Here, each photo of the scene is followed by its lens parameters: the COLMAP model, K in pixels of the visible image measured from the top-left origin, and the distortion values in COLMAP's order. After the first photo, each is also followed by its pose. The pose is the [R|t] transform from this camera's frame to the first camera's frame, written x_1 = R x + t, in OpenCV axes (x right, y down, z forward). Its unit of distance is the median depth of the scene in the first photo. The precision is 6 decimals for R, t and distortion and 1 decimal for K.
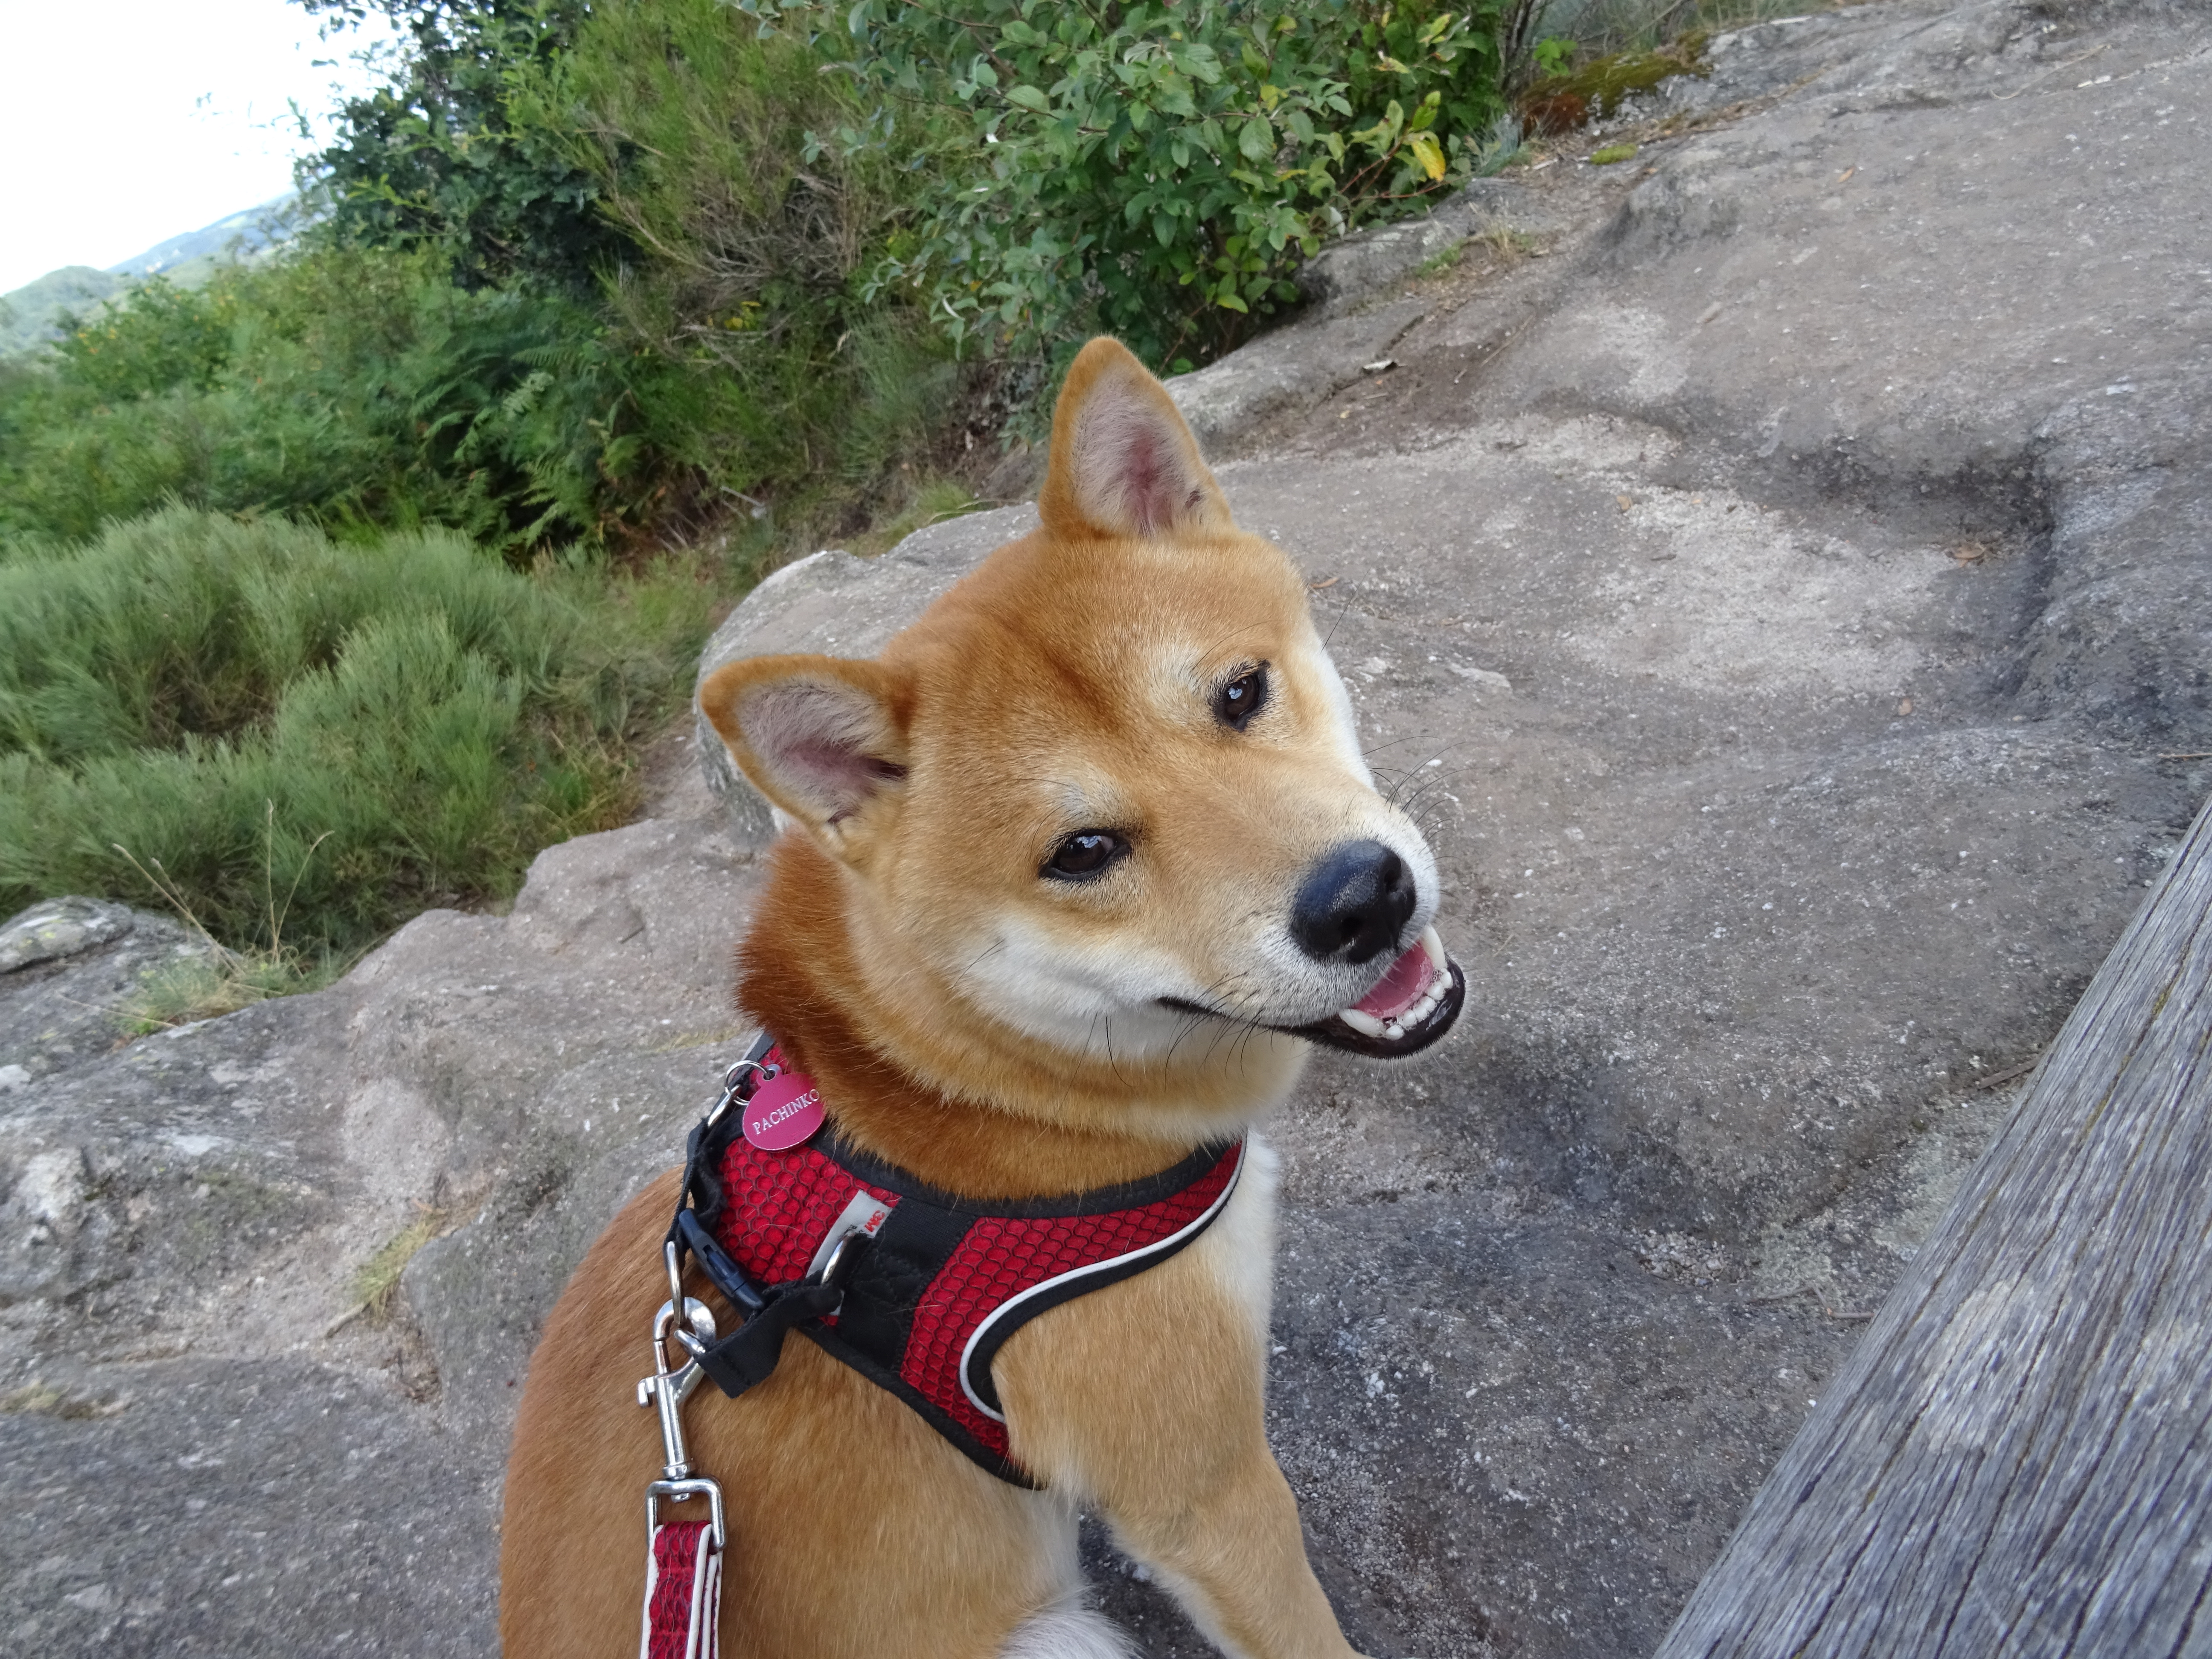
lens RADIAL K [[1593.4, 0, 1106.0], [0, 1593.4, 829.5], [0, 0, 1]] dist [0.005399, -0.012414]
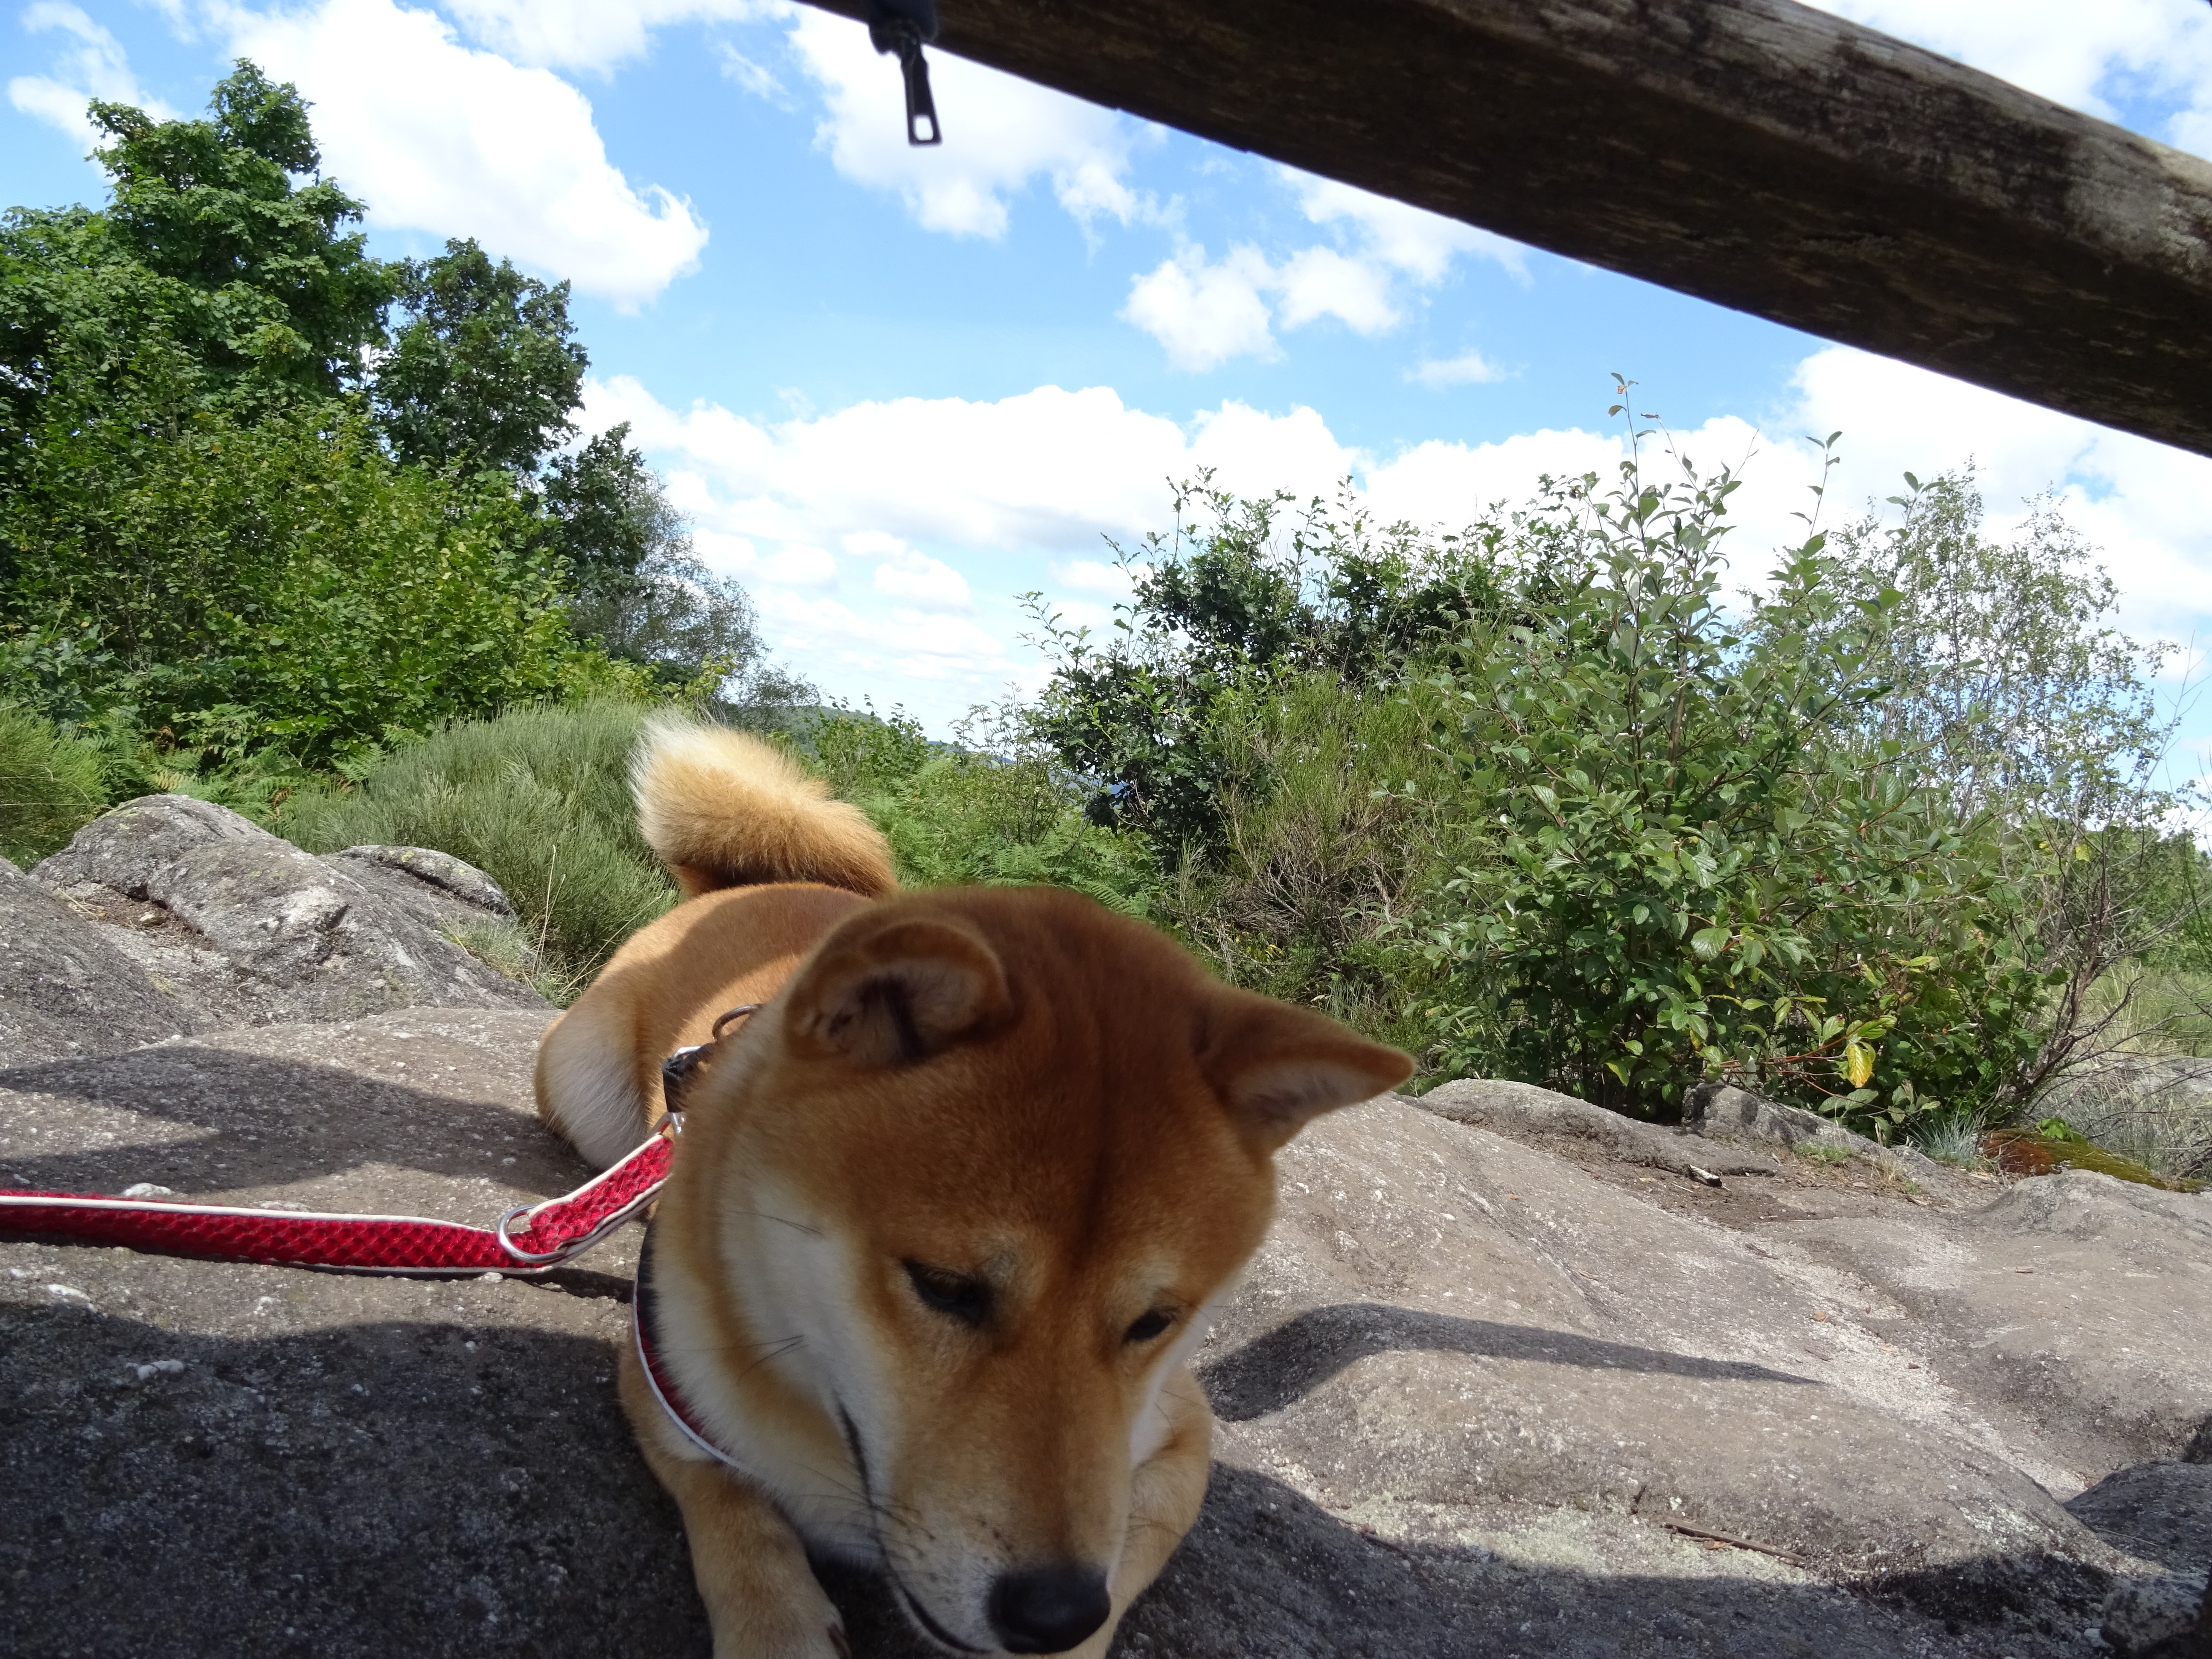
lens RADIAL K [[1593.4, 0, 1106.0], [0, 1593.4, 829.5], [0, 0, 1]] dist [0.005399, -0.012414]
pose [[0.757696, 0.525666, -0.386745, 0.219106], [-0.646740, 0.684117, -0.337212, 0.195695], [0.087317, 0.505627, 0.858322, -0.004596]]
